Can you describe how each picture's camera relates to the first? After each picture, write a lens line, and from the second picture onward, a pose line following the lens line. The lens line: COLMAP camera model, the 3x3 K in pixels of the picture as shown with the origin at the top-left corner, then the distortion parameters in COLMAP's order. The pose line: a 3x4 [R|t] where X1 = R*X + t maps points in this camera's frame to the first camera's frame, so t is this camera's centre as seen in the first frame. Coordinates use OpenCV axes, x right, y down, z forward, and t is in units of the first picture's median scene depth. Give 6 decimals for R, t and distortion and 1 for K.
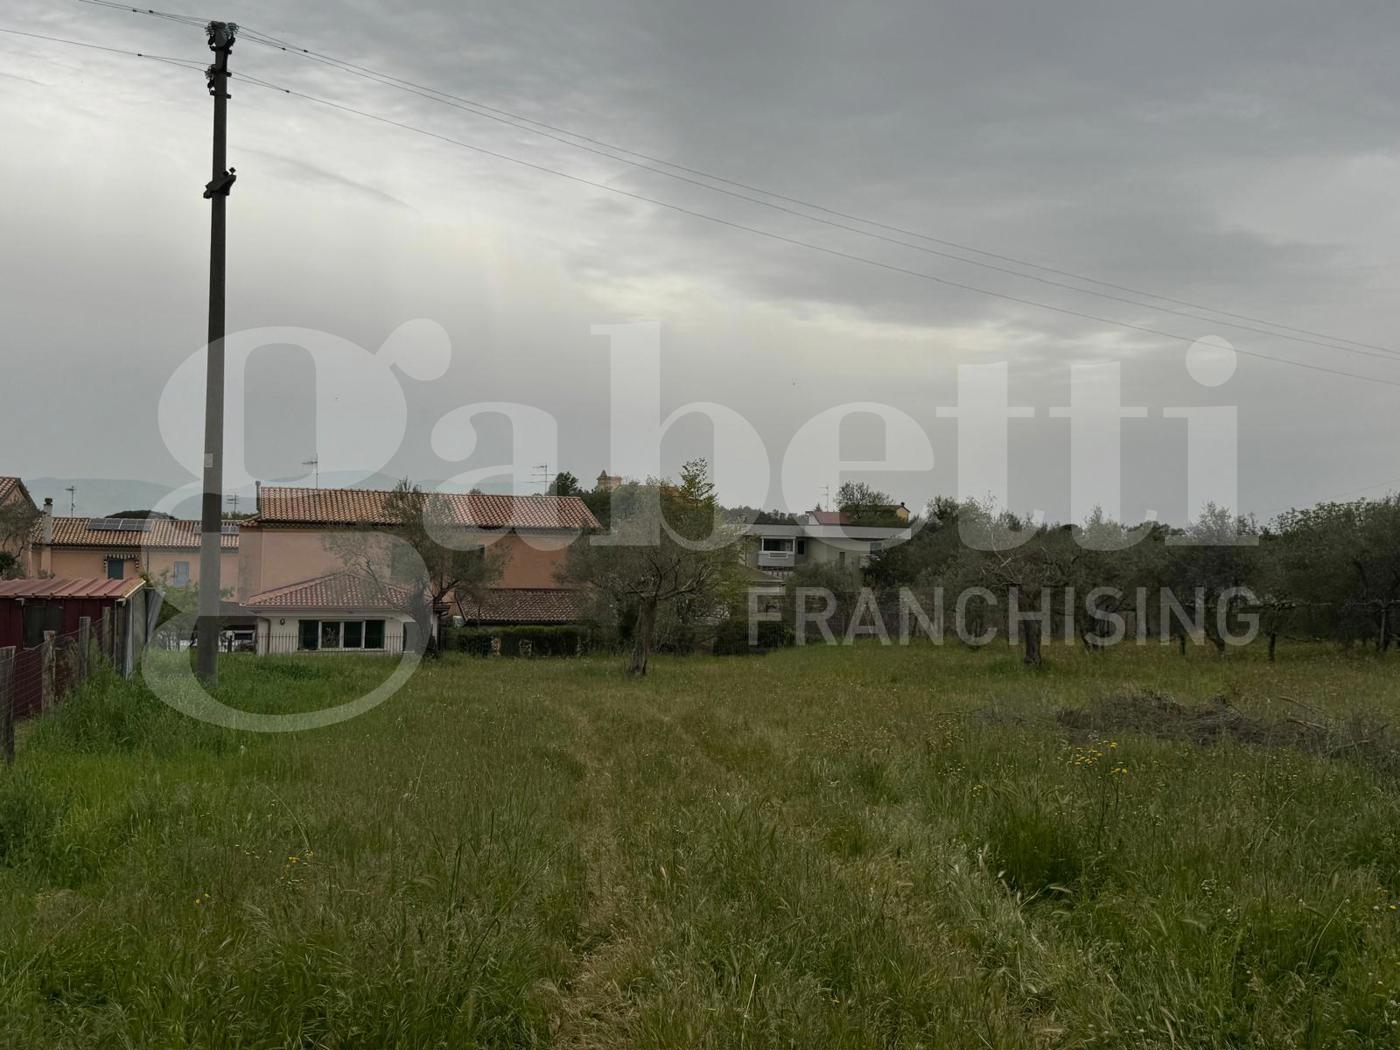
lens RADIAL K [[1258.8, 0, 700.0], [0, 1258.8, 525.0], [0, 0, 1]] dist [0.171020, -0.356737]
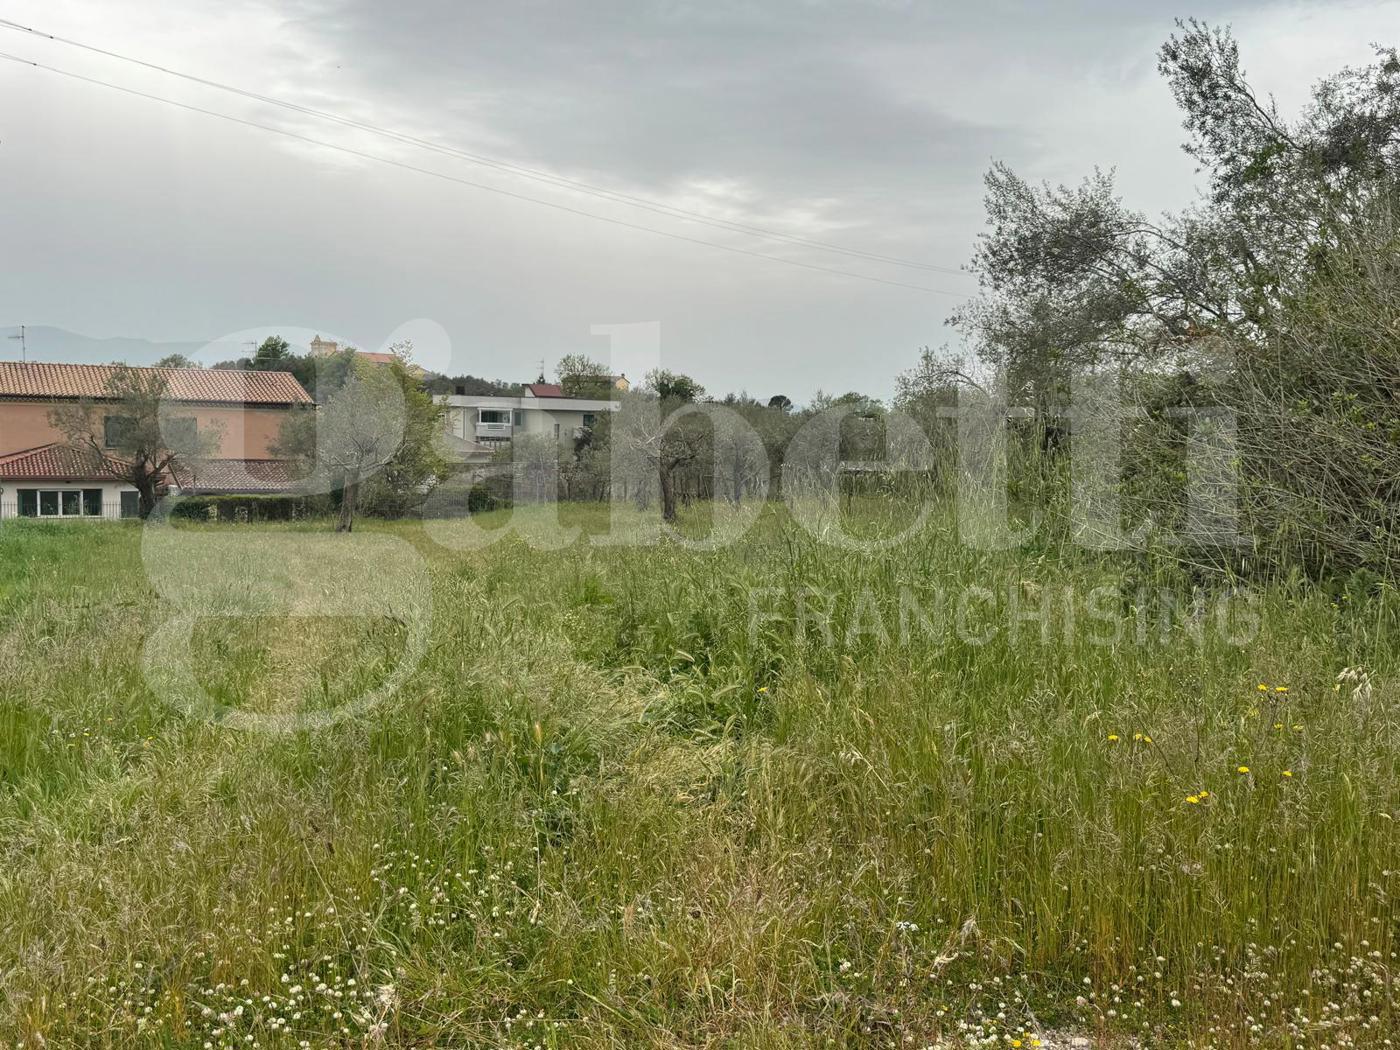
lens RADIAL K [[1258.8, 0, 700.0], [0, 1258.8, 525.0], [0, 0, 1]] dist [0.171020, -0.356737]
pose [[0.977703, -0.014225, 0.209512, 0.015148], [-0.007703, 0.994602, 0.103474, -0.009507], [-0.209853, -0.102781, 0.972316, -0.139324]]
